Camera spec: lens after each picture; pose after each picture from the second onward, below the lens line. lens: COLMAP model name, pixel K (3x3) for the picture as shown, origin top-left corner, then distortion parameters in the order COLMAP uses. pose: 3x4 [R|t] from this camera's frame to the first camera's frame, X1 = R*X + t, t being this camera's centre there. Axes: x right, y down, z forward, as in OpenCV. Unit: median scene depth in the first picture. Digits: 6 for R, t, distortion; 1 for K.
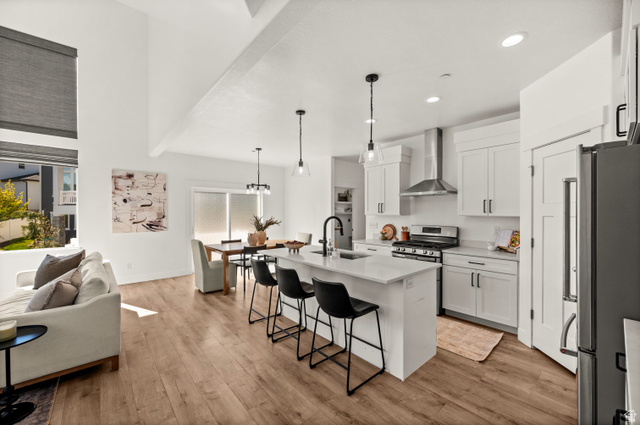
lens RADIAL K [[257.1, 0, 322.1], [0, 257.1, 217.2], [0, 0, 1]] dist [0.001830, 0.000359]
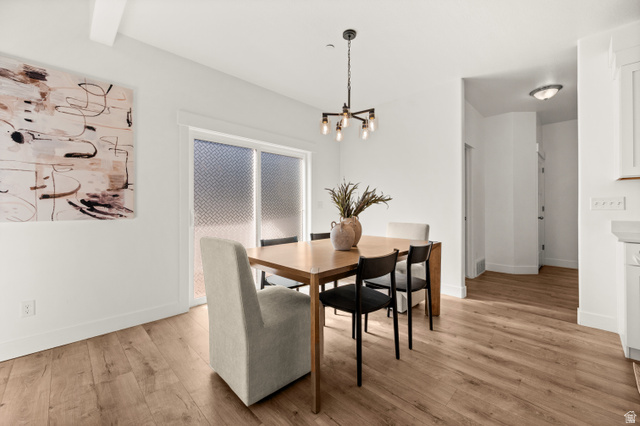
lens RADIAL K [[257.1, 0, 320.2], [0, 257.1, 208.7], [0, 0, 1]] dist [0.001830, 0.000359]
pose [[0.997536, -0.000766, 0.070155, -0.330697], [0.002118, 0.999813, -0.019200, 0.047701], [-0.070127, 0.019301, 0.997351, 0.563959]]
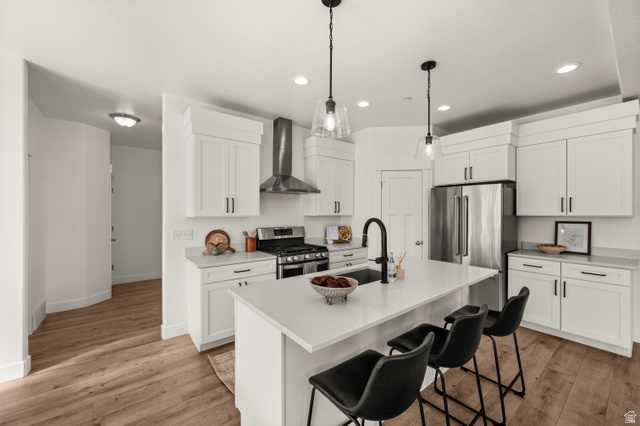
lens RADIAL K [[257.1, 0, 321.1], [0, 257.1, 211.5], [0, 0, 1]] dist [0.001830, 0.000359]
pose [[0.041973, 0.002598, 0.999115, -0.356623], [0.020513, 0.999784, -0.003461, -0.012362], [-0.998908, 0.020640, 0.041910, 0.646285]]
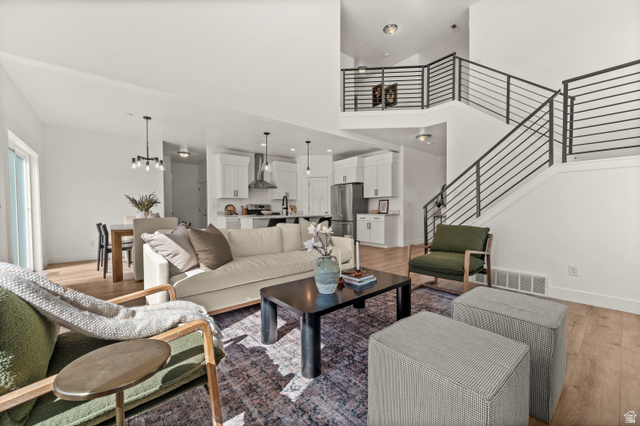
lens RADIAL K [[257.1, 0, 321.6], [0, 257.1, 216.5], [0, 0, 1]] dist [0.001830, 0.000359]
pose [[0.011499, -0.024674, 0.999629, -1.151237], [0.027475, 0.999326, 0.024350, 0.069234], [-0.999556, 0.027185, 0.012169, 0.404790]]
